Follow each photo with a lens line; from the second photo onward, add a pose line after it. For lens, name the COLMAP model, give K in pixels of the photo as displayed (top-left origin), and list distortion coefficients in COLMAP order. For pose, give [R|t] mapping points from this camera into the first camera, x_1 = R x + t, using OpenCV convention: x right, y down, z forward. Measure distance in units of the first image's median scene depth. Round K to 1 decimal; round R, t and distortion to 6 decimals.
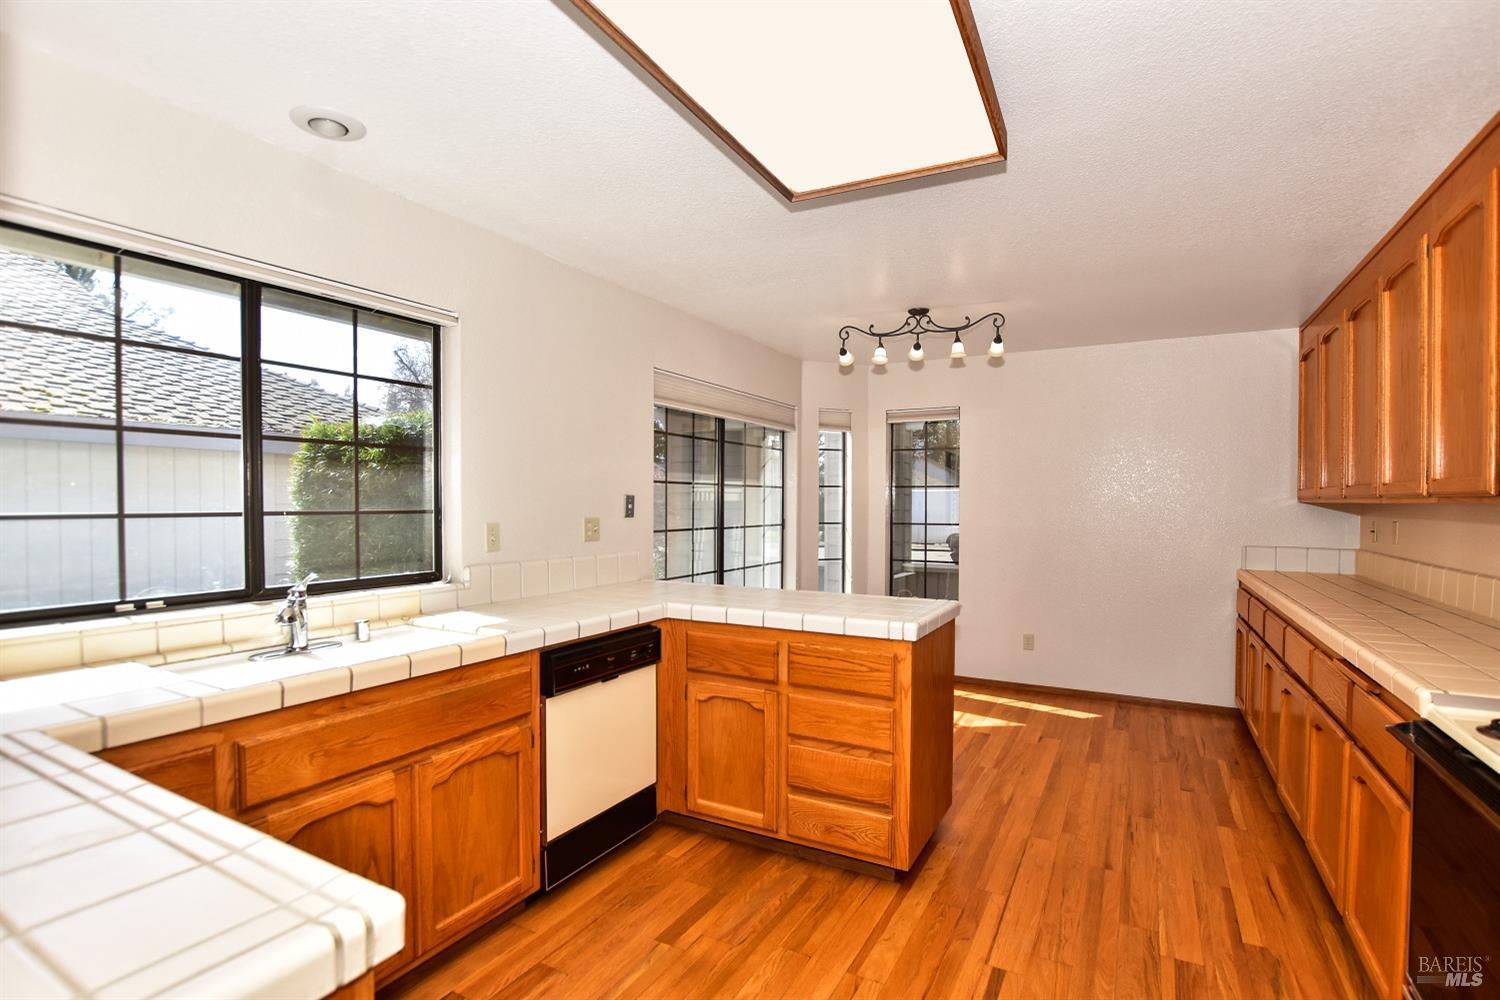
lens RADIAL K [[714.5, 0, 750.0], [0, 714.5, 500.0], [0, 0, 1]] dist [-0.000340, -0.000021]
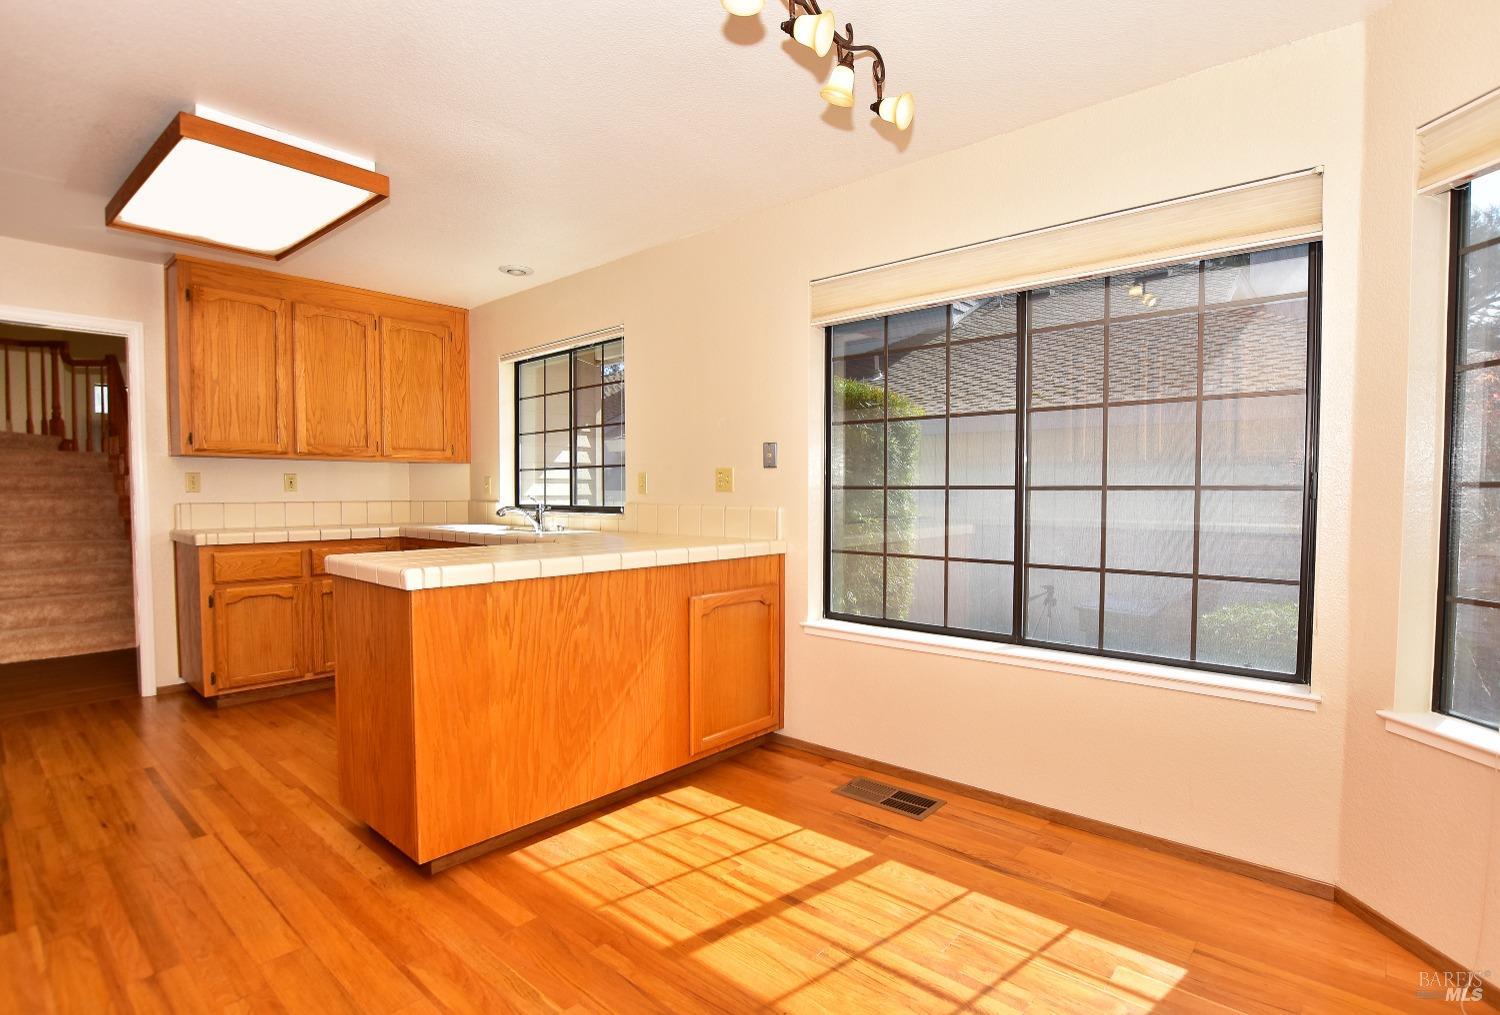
lens RADIAL K [[724.6, 0, 773.2], [0, 724.6, 512.3], [0, 0, 1]] dist [-0.034377, 0.006612]
pose [[-0.195460, 0.016546, -0.980572, 1.077341], [-0.005324, 0.999825, 0.017932, 0.095510], [0.980697, 0.008726, -0.195337, 1.795058]]
